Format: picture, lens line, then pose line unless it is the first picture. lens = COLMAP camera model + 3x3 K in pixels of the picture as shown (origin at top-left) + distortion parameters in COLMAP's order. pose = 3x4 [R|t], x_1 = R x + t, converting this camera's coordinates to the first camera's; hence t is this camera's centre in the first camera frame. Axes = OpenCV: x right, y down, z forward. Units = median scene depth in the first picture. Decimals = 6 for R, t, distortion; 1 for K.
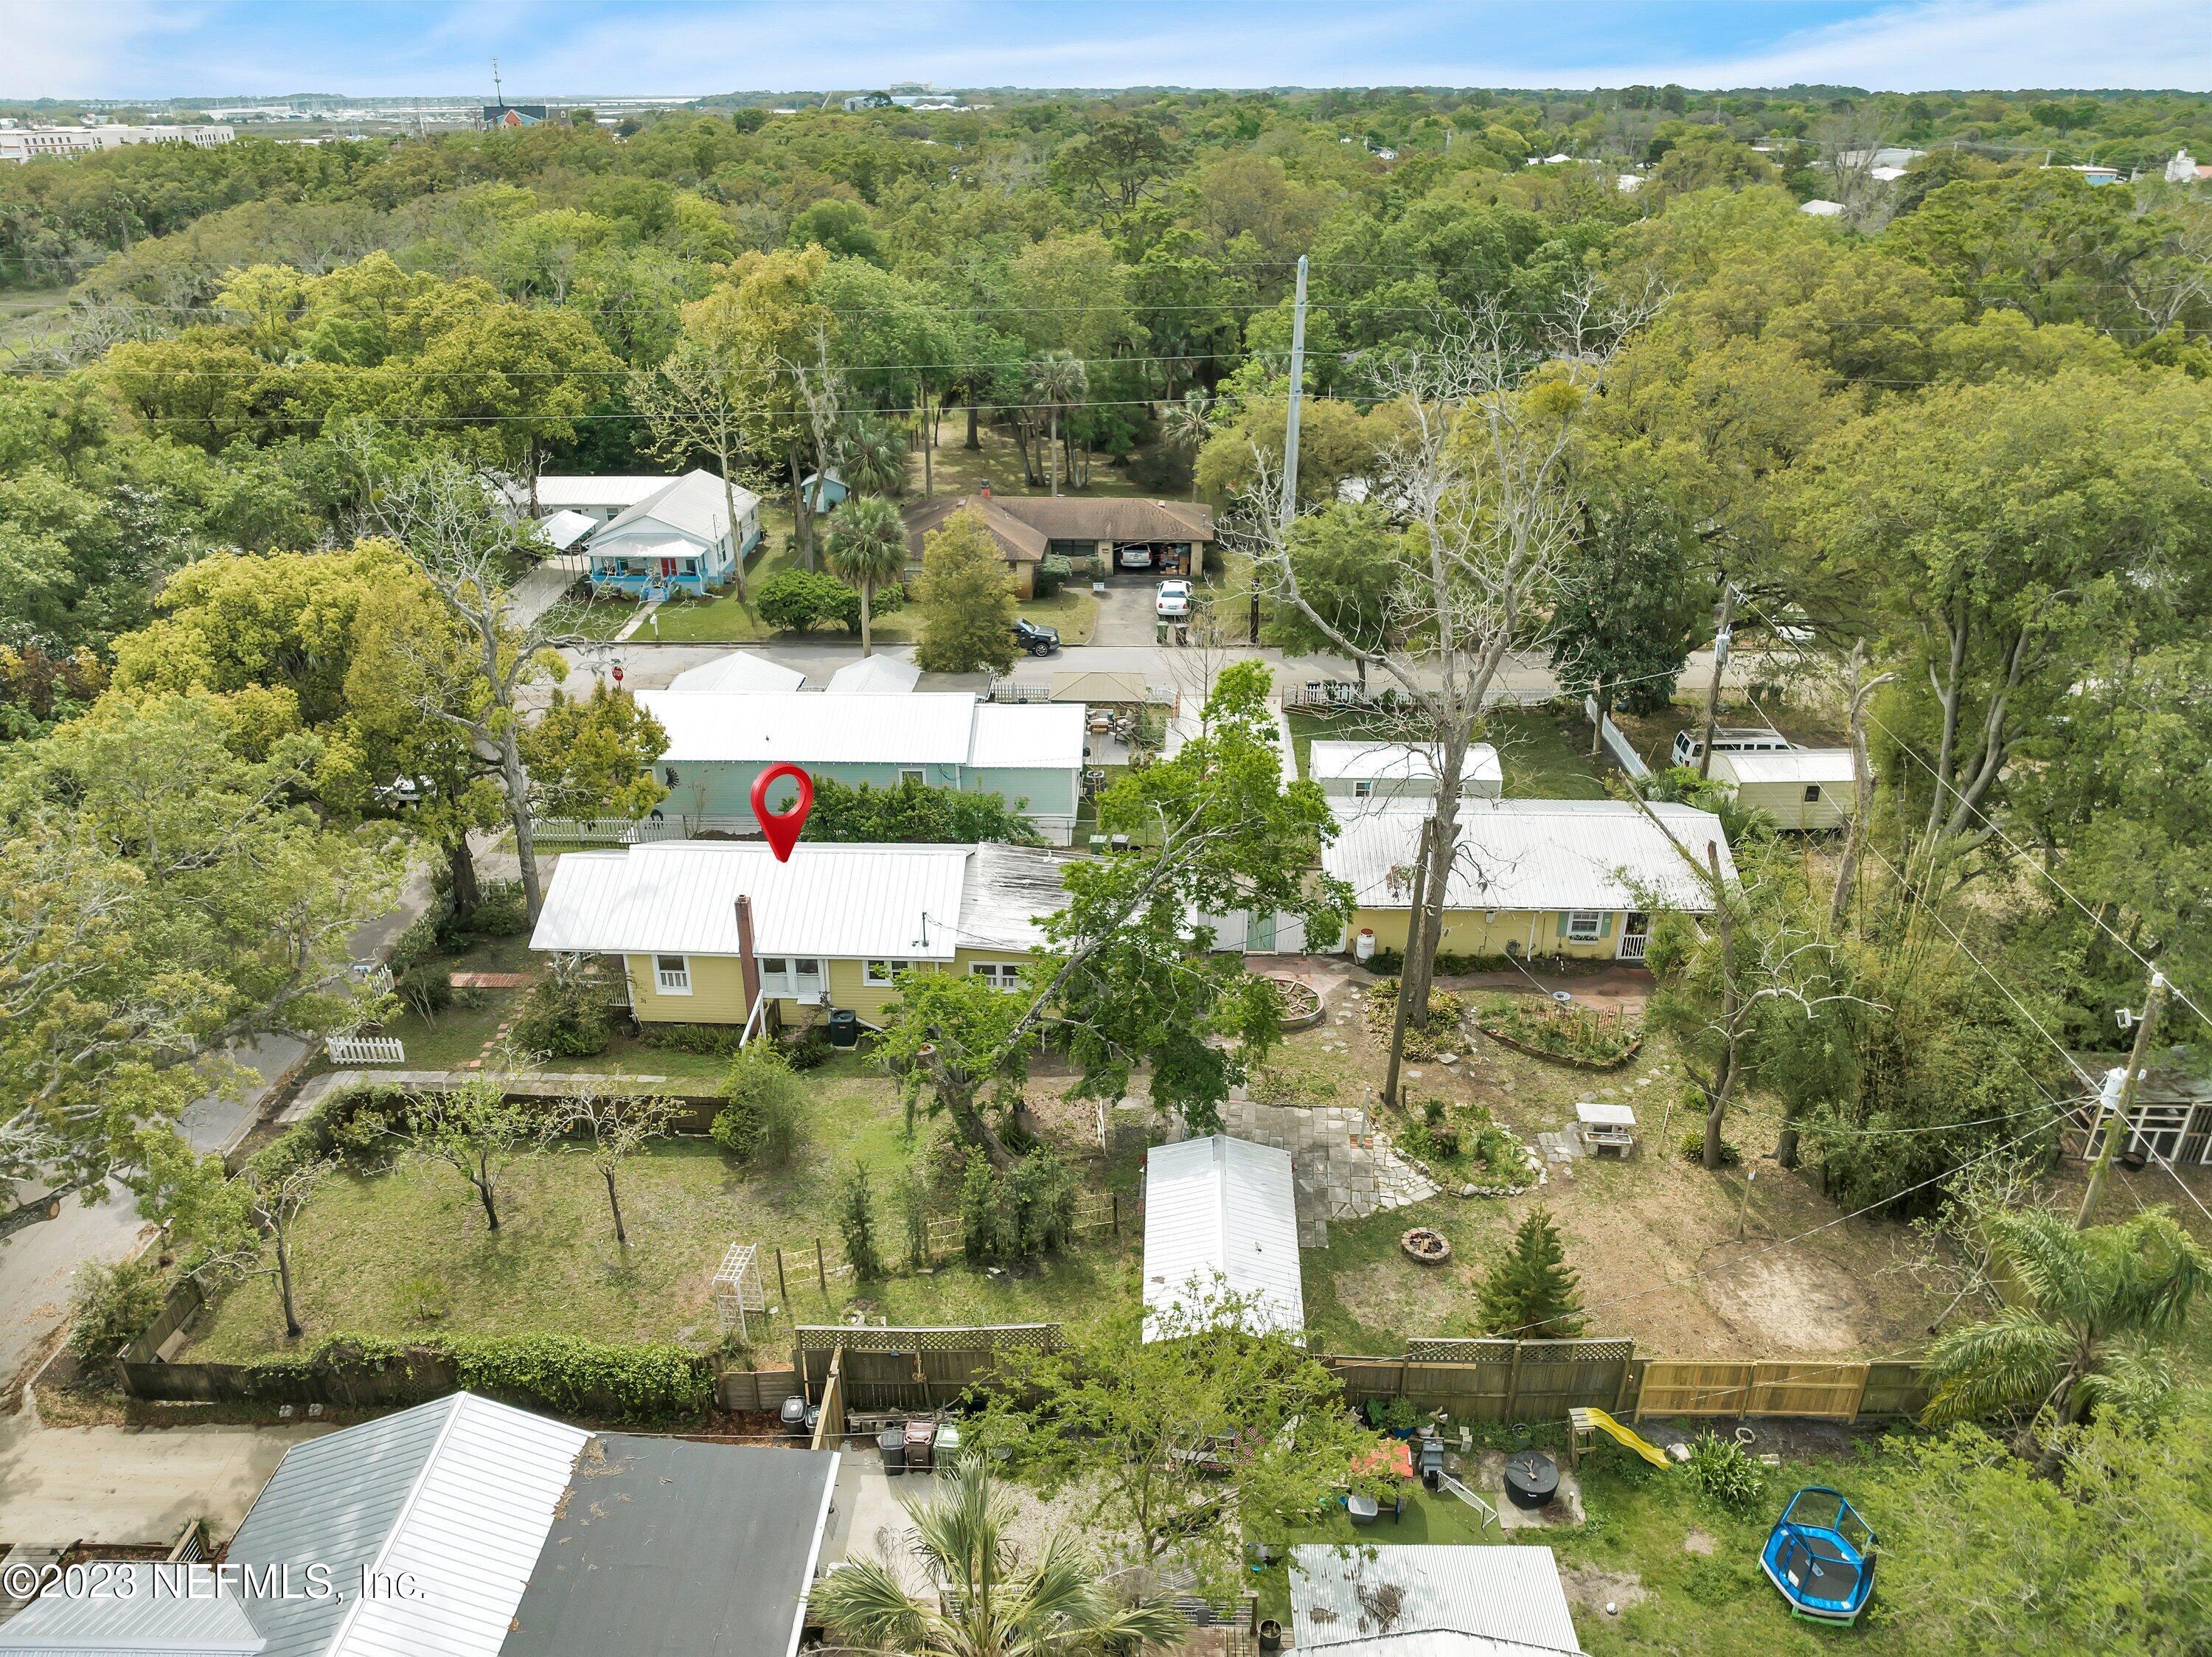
lens RADIAL K [[1545.5, 0, 1099.8], [0, 1545.5, 837.2], [0, 0, 1]] dist [-0.042145, 0.013564]
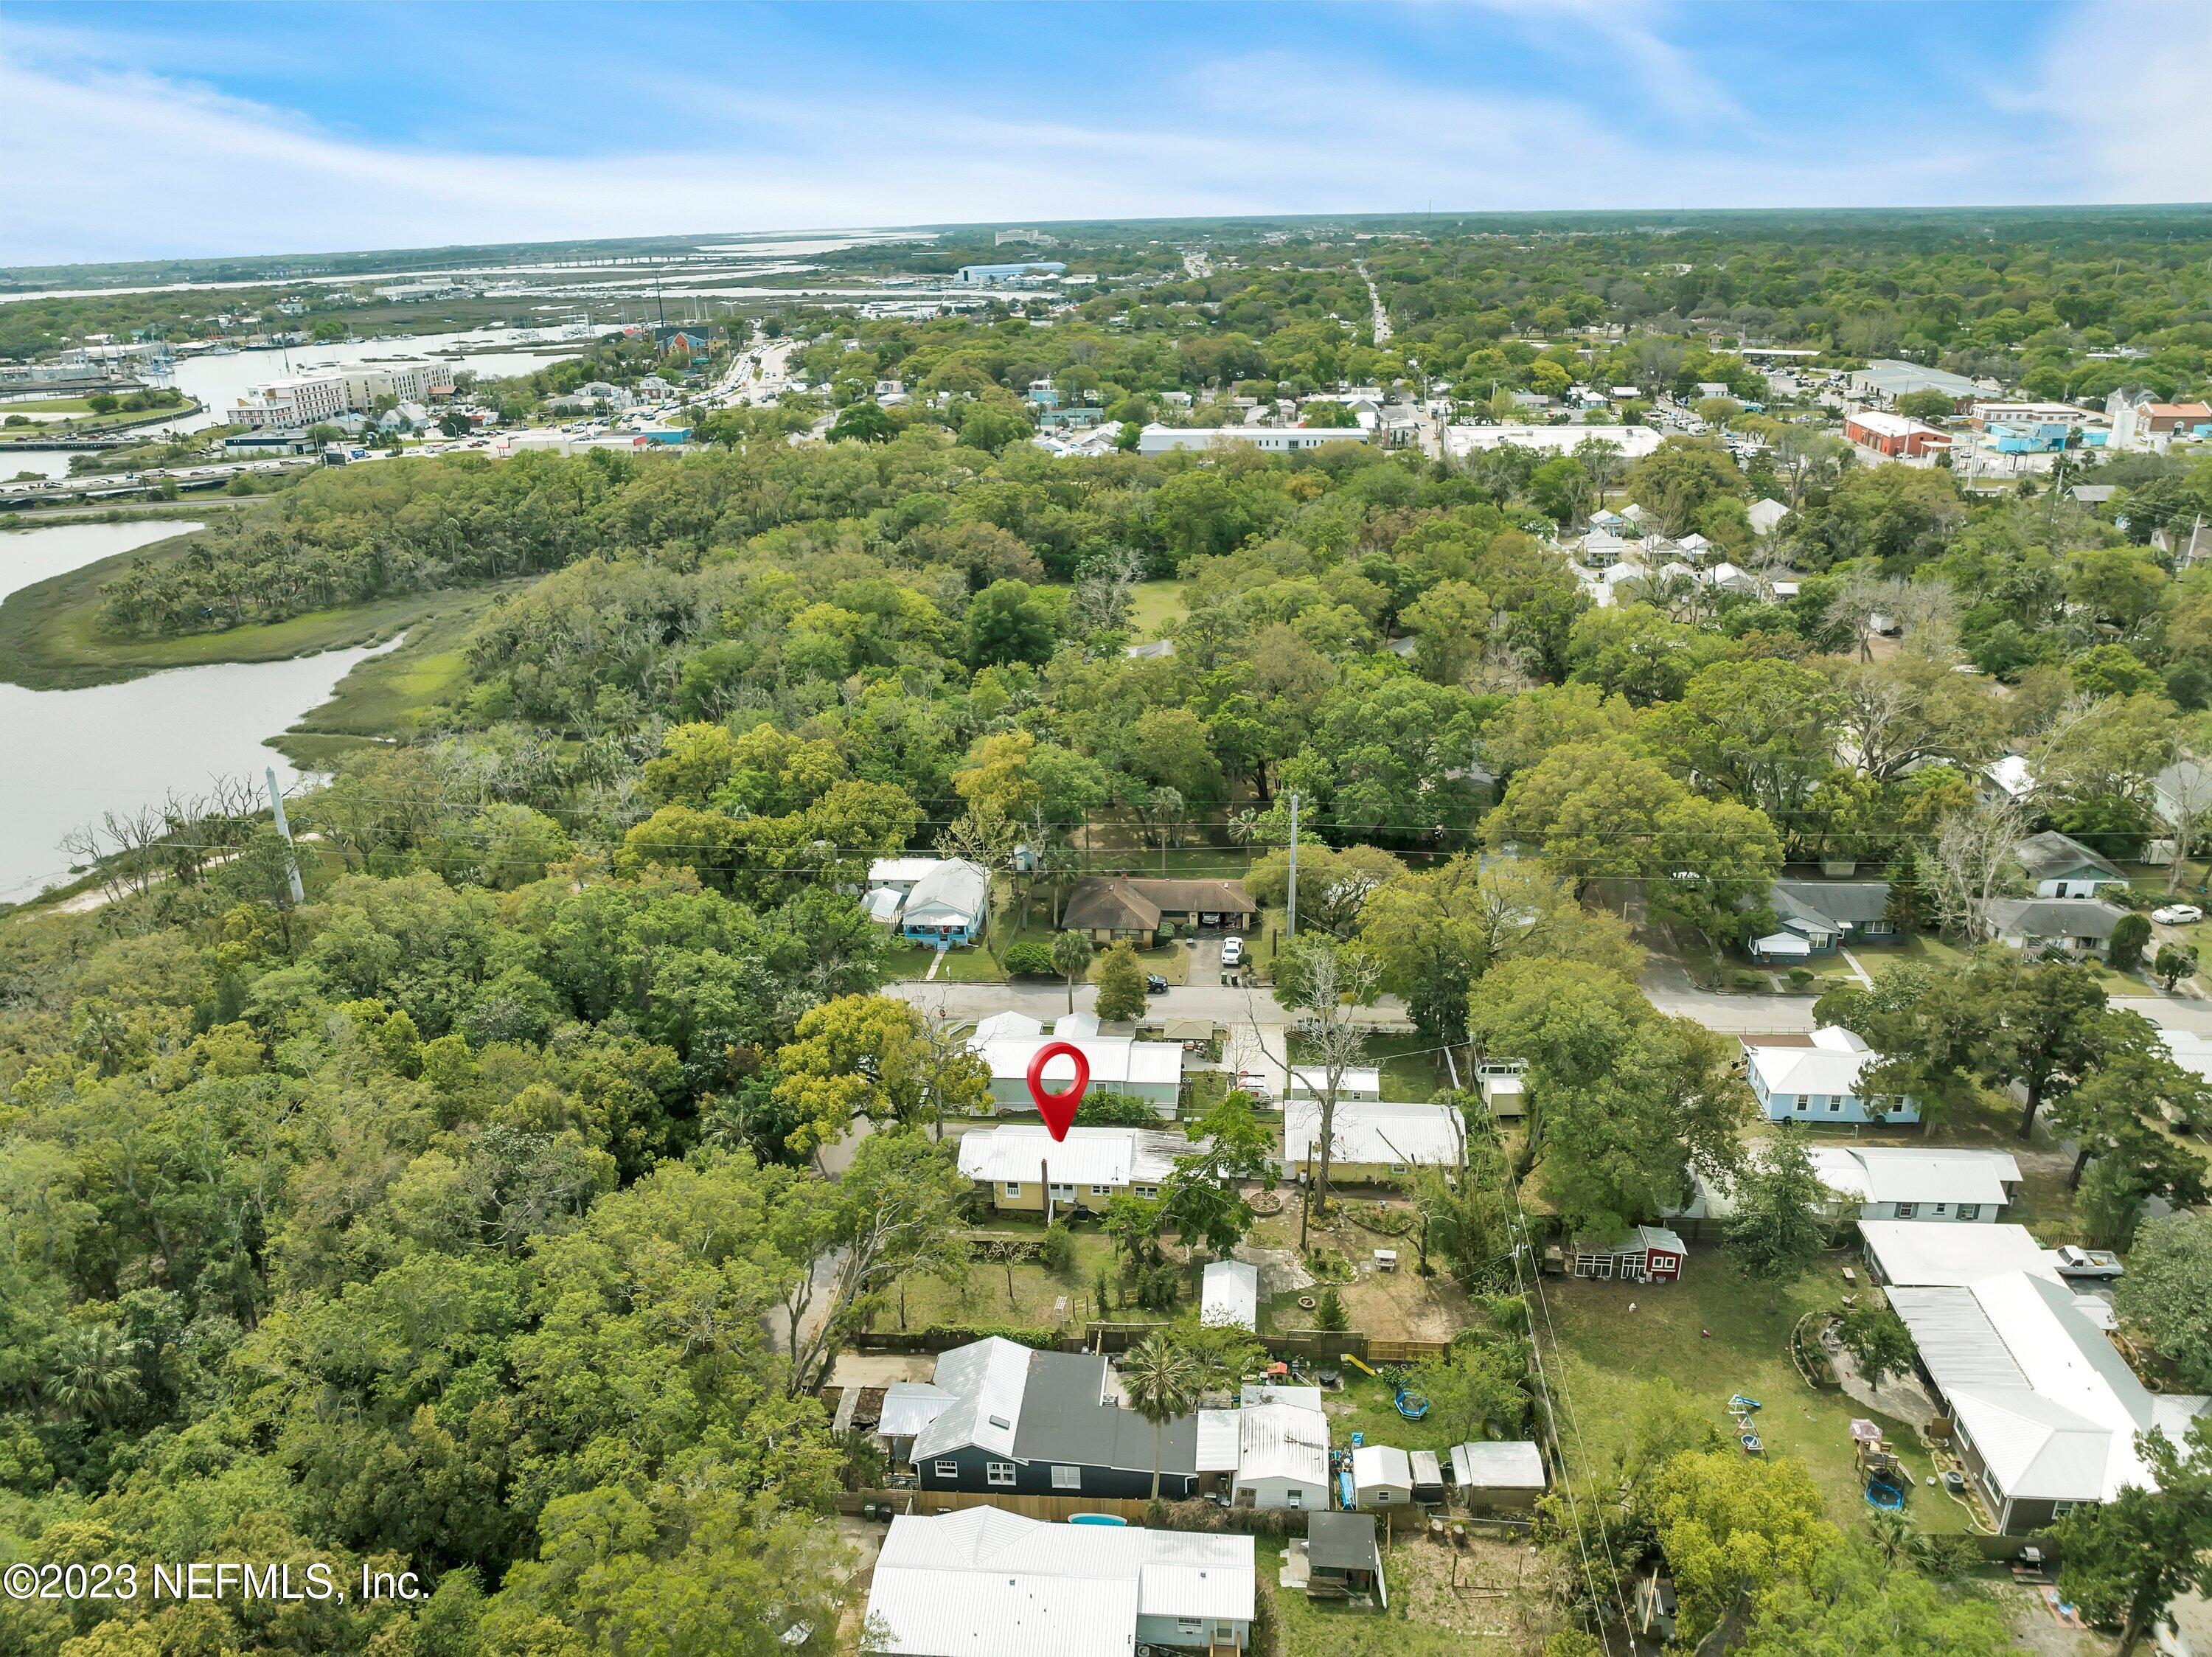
lens RADIAL K [[1545.5, 0, 1096.1], [0, 1545.5, 834.2], [0, 0, 1]] dist [-0.042145, 0.013564]
pose [[0.997865, -0.001165, -0.065303, 0.015679], [-0.003392, 0.997567, -0.069628, -0.313596], [0.065225, 0.069700, 0.995433, -1.515684]]
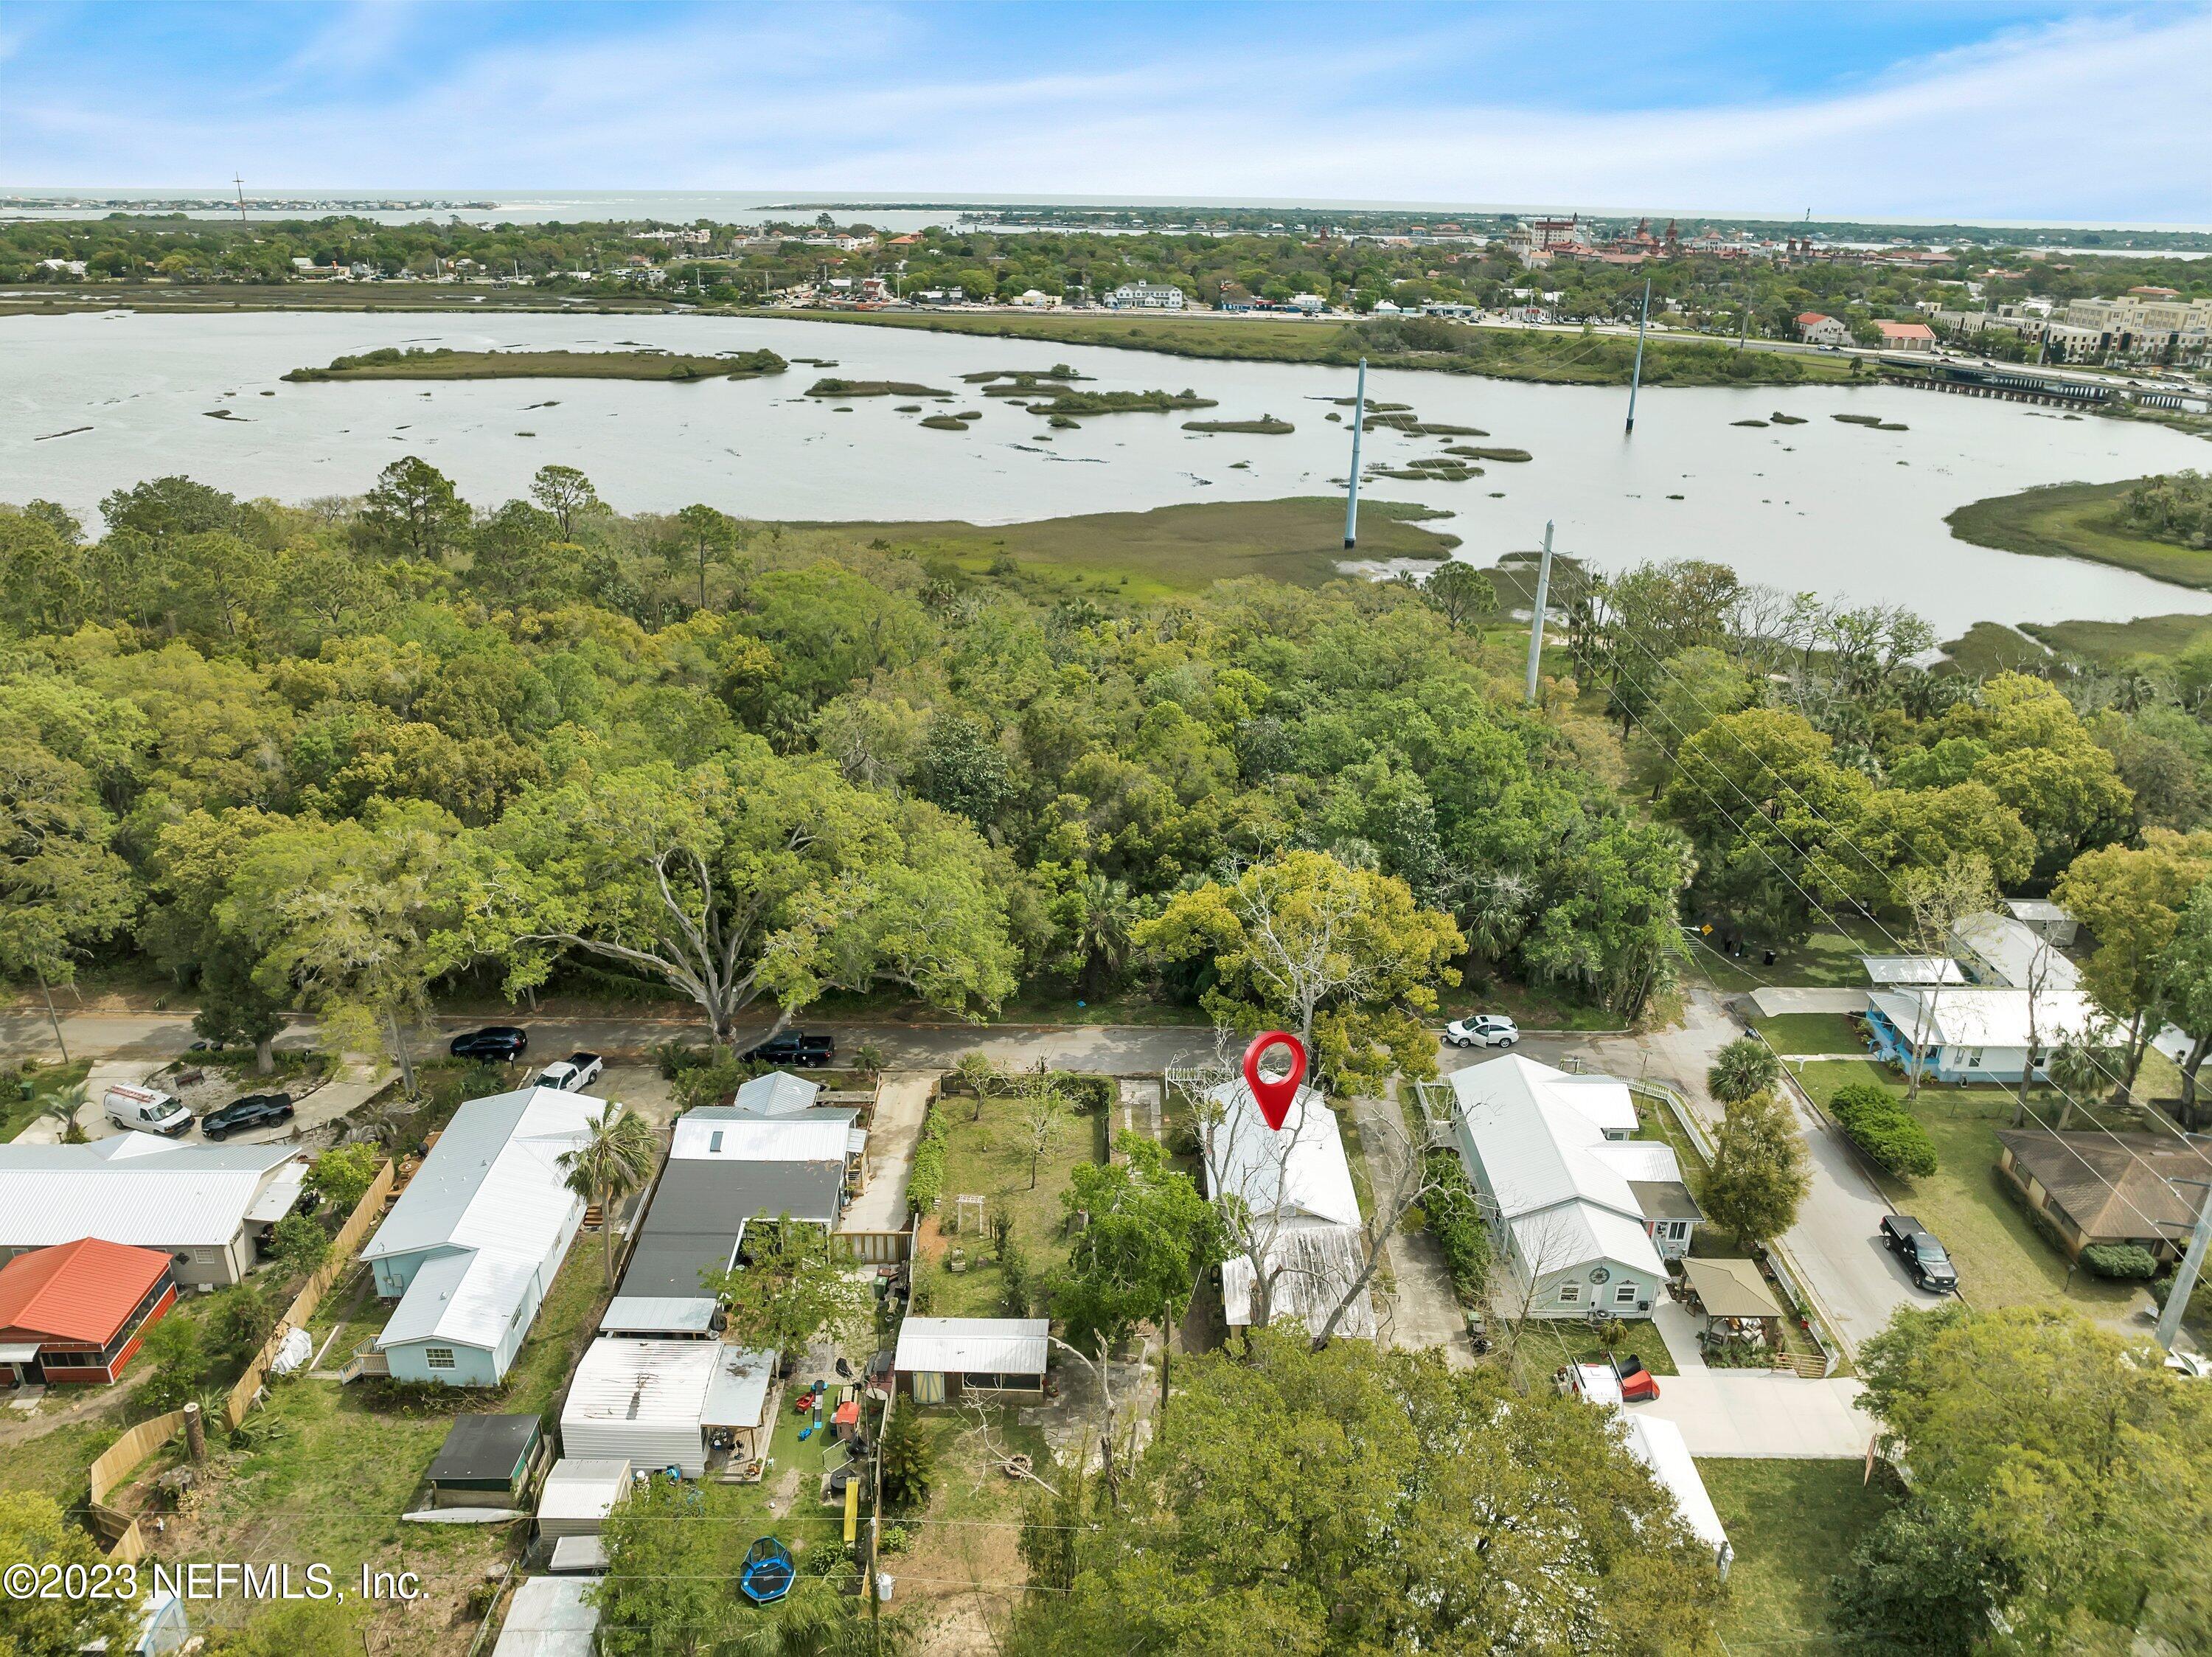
lens RADIAL K [[1545.5, 0, 1121.0], [0, 1545.5, 875.7], [0, 0, 1]] dist [-0.042145, 0.013564]
pose [[0.043814, 0.410219, -0.910934, 1.267809], [-0.455161, 0.819876, 0.347321, -0.771793], [0.889330, 0.399405, 0.222637, 0.390243]]
